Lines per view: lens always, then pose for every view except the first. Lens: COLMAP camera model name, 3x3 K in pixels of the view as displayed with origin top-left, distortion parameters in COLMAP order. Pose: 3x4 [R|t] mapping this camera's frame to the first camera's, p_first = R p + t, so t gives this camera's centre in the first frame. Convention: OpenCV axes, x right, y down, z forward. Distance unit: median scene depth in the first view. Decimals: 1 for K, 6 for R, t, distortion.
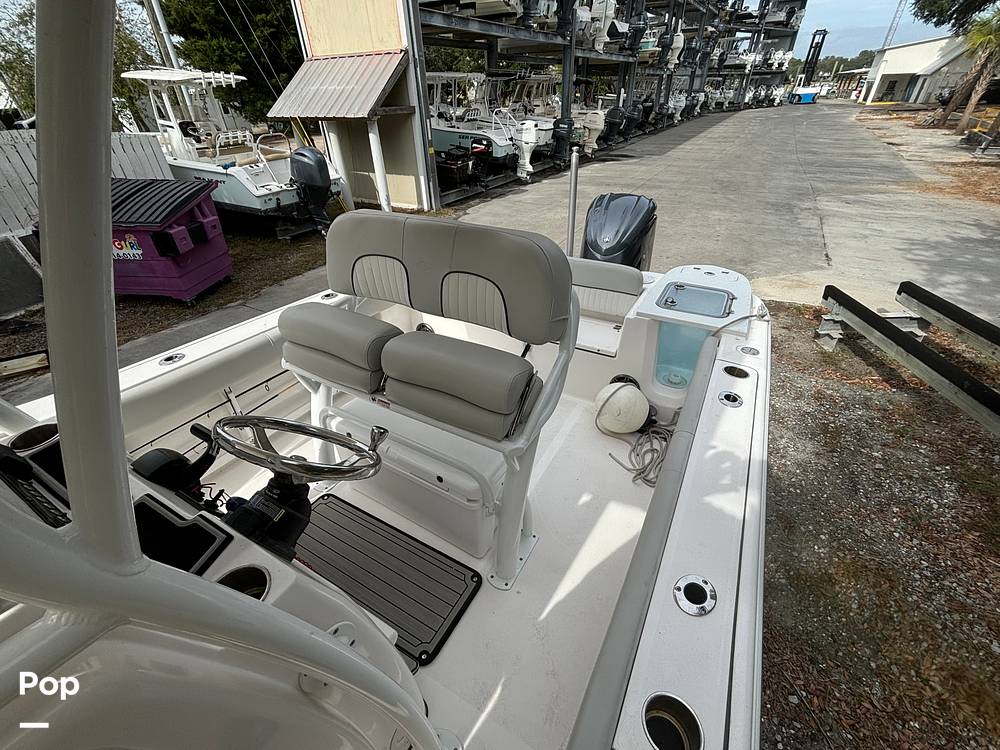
lens RADIAL K [[422.5, 0, 501.6], [0, 422.5, 378.7], [0, 0, 1]] dist [-0.001560, 0.002398]
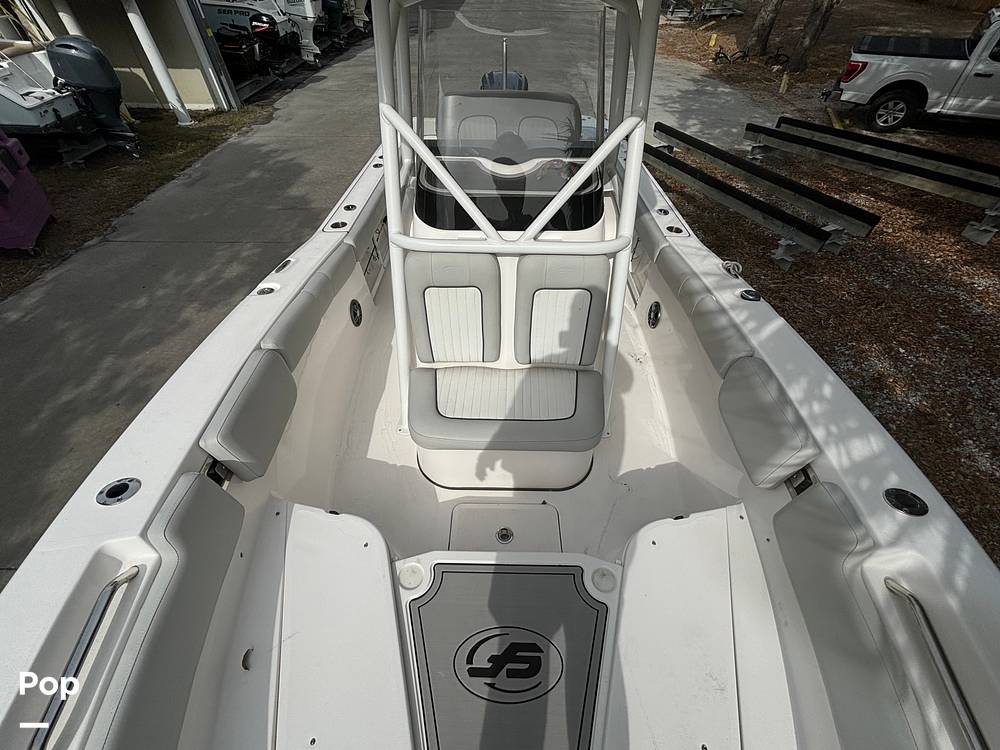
lens RADIAL K [[422.5, 0, 503.2], [0, 422.5, 376.5], [0, 0, 1]] dist [-0.001560, 0.002398]
pose [[0.875980, -0.329543, 0.352224, -0.162692], [0.249166, 0.934406, 0.254561, 0.044705], [-0.413009, -0.135228, 0.900632, -0.117520]]
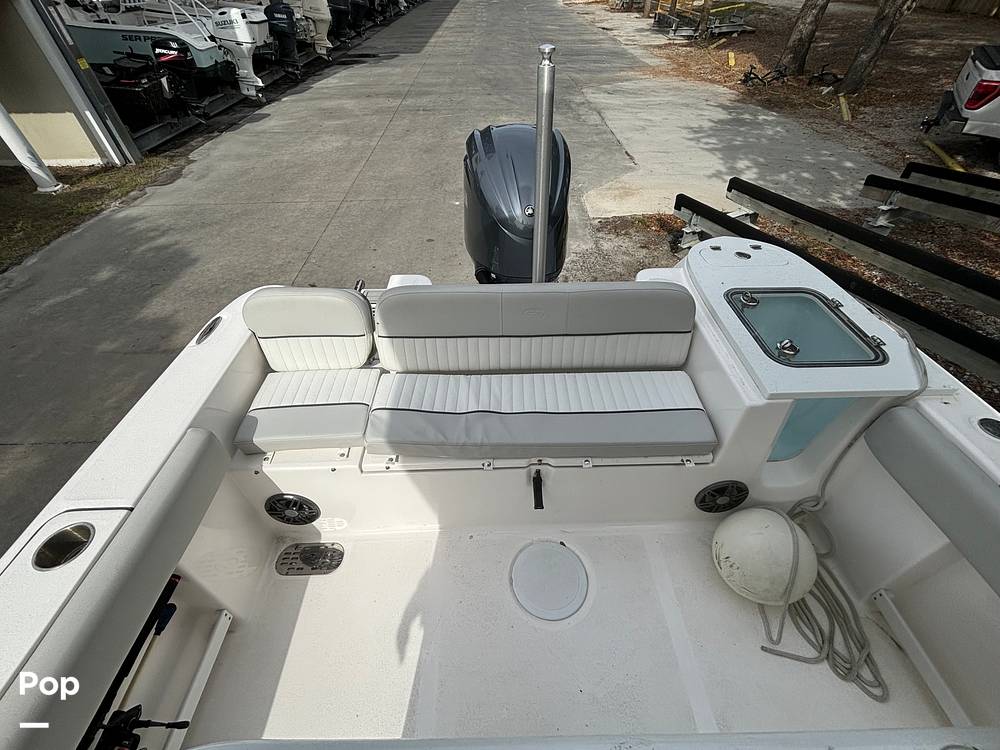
lens RADIAL K [[422.5, 0, 499.9], [0, 422.5, 374.3], [0, 0, 1]] dist [-0.001560, 0.002398]
pose [[0.859859, -0.344191, 0.377061, -0.028755], [0.278346, 0.935198, 0.218926, -0.072501], [-0.427979, -0.083292, 0.899942, 0.127035]]
